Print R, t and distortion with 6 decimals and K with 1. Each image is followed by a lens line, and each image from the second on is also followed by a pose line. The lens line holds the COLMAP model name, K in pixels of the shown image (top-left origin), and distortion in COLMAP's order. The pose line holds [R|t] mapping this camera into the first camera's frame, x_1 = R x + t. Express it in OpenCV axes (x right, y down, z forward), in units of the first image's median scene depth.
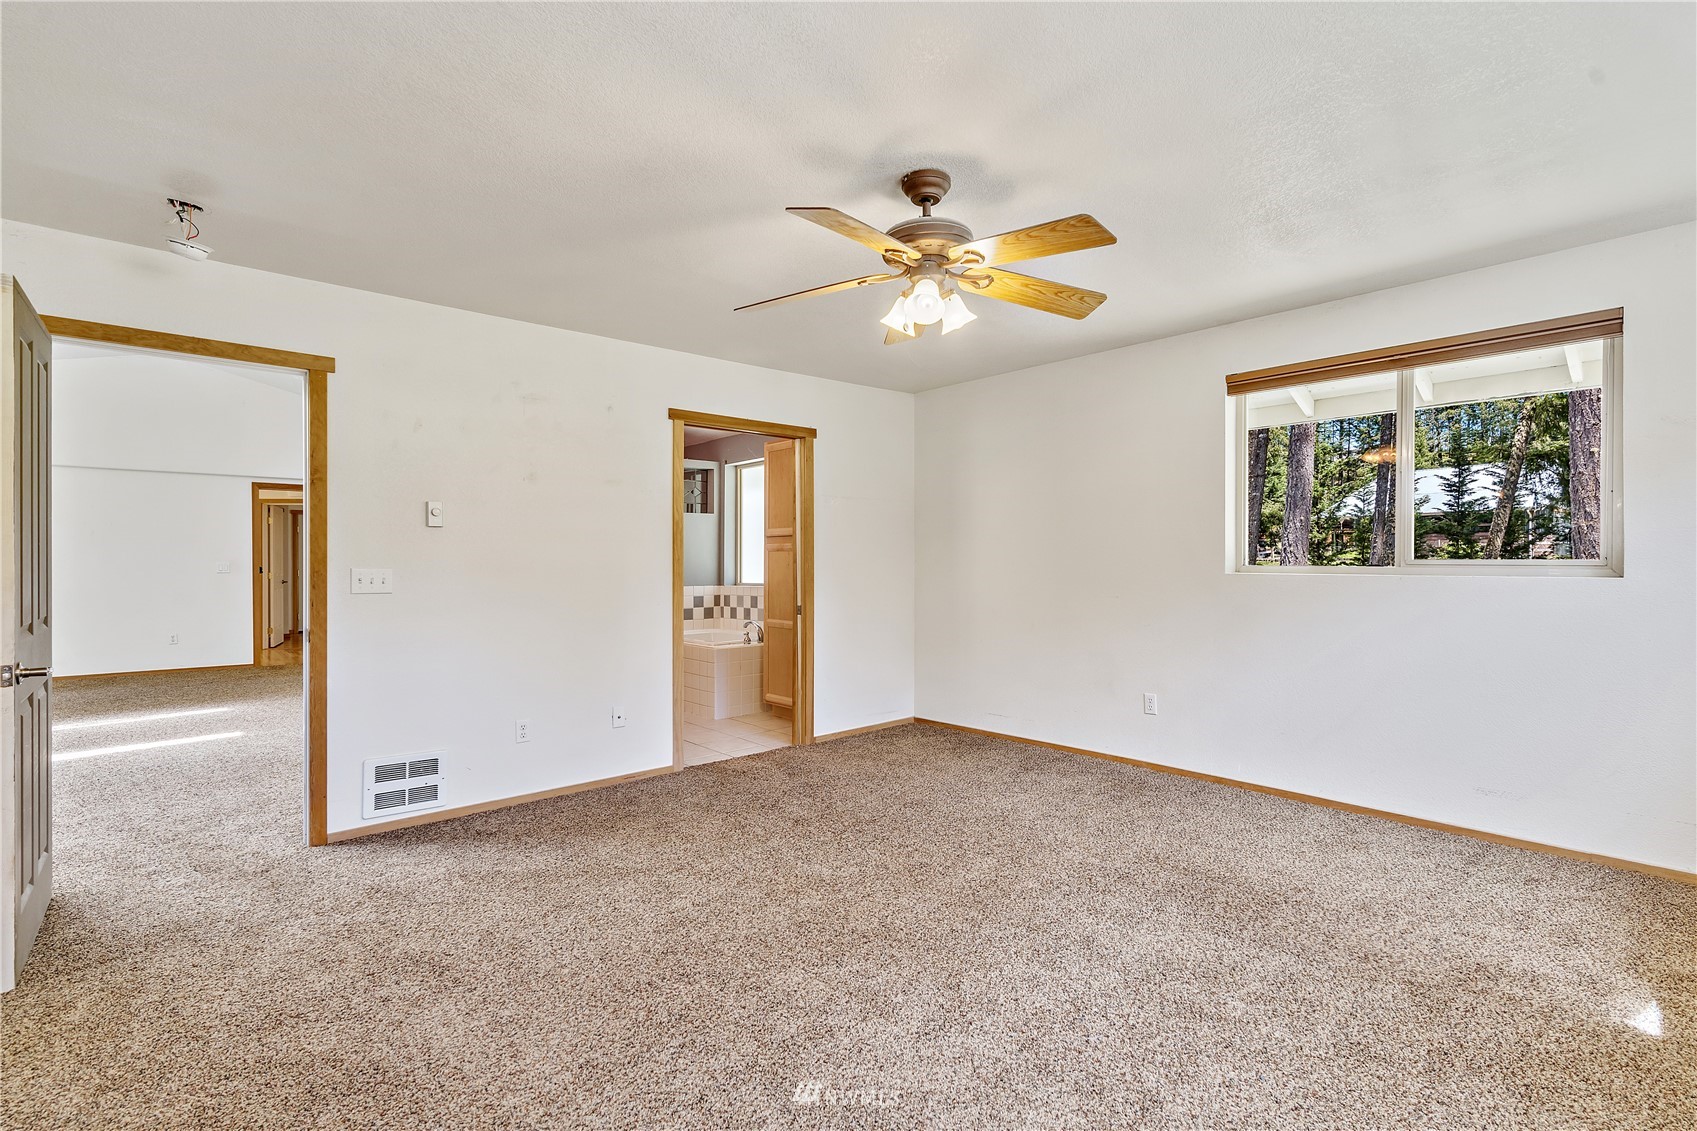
lens RADIAL K [[777.3, 0, 852.0], [0, 777.3, 571.4], [0, 0, 1]] dist [-0.001009, -0.000266]
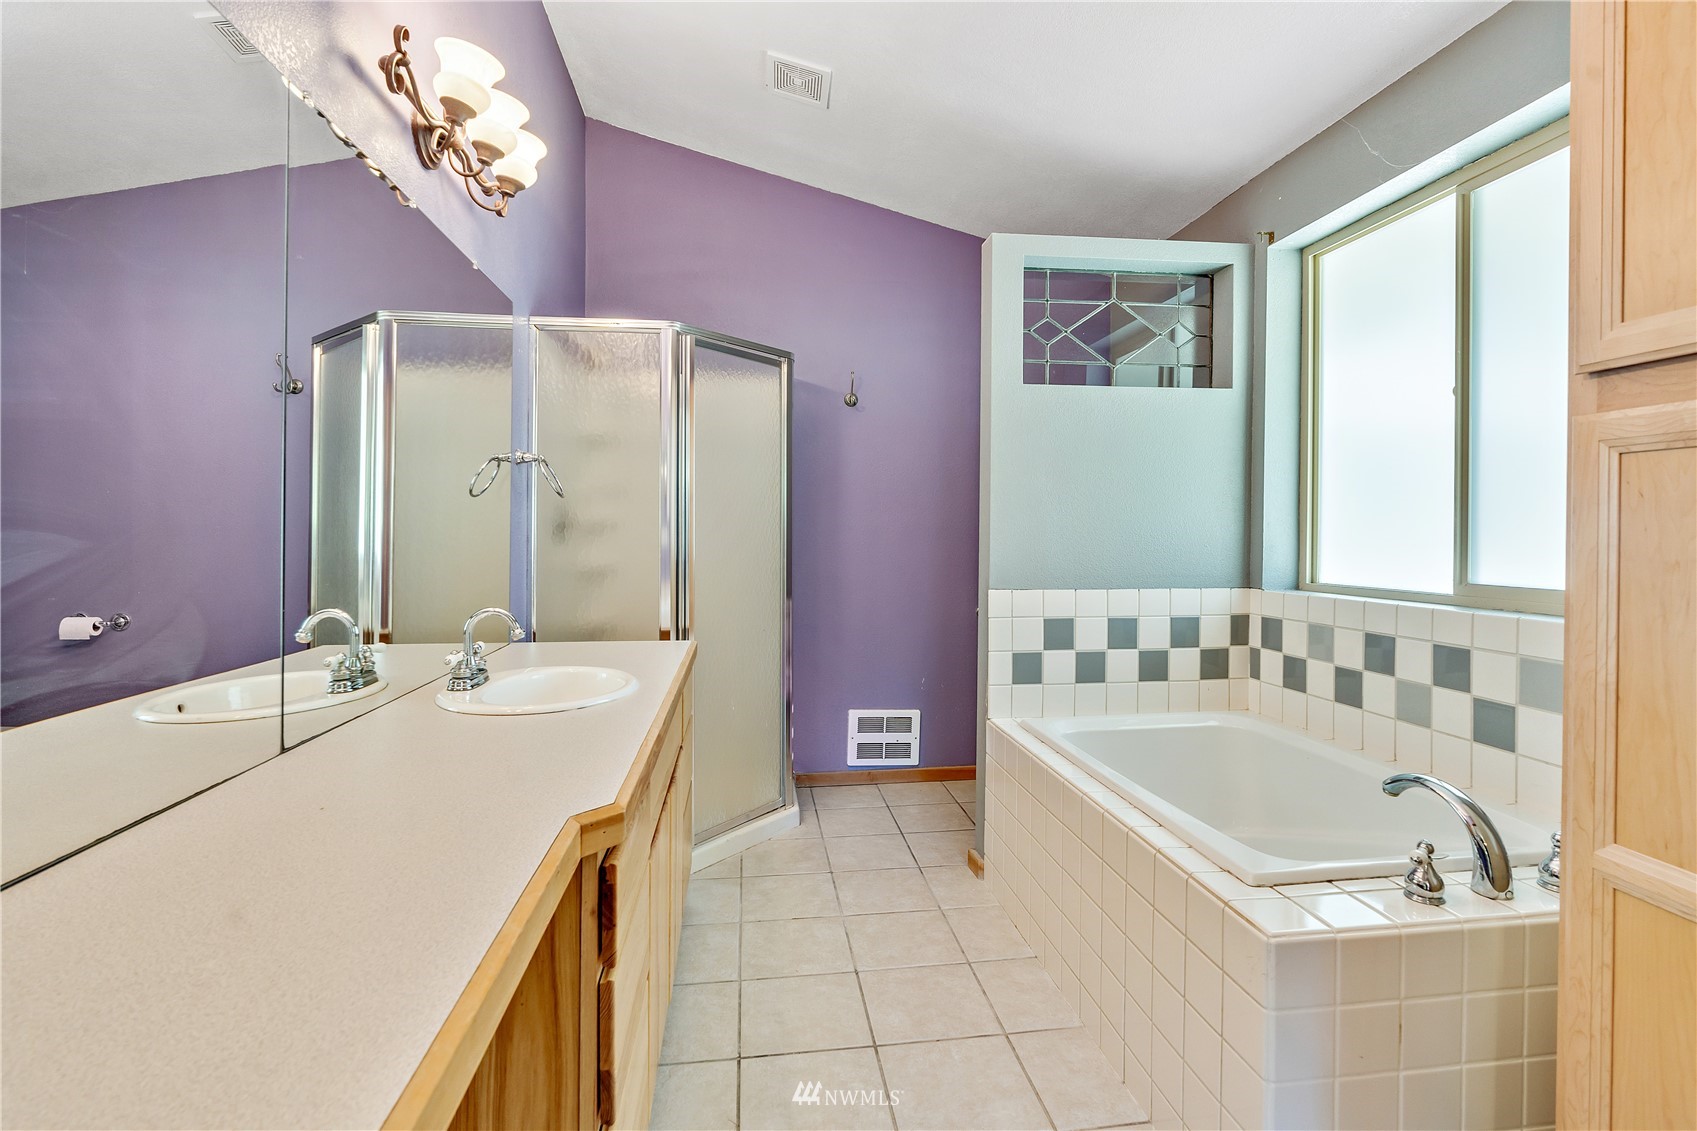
lens RADIAL K [[795.3, 0, 845.8], [0, 795.3, 535.8], [0, 0, 1]] dist [-0.034731, -0.000145]
pose [[0.826742, 0.010570, -0.562483, -0.120477], [-0.011044, 0.999936, 0.002559, -0.004521], [0.562474, 0.004096, 0.826805, 0.601635]]
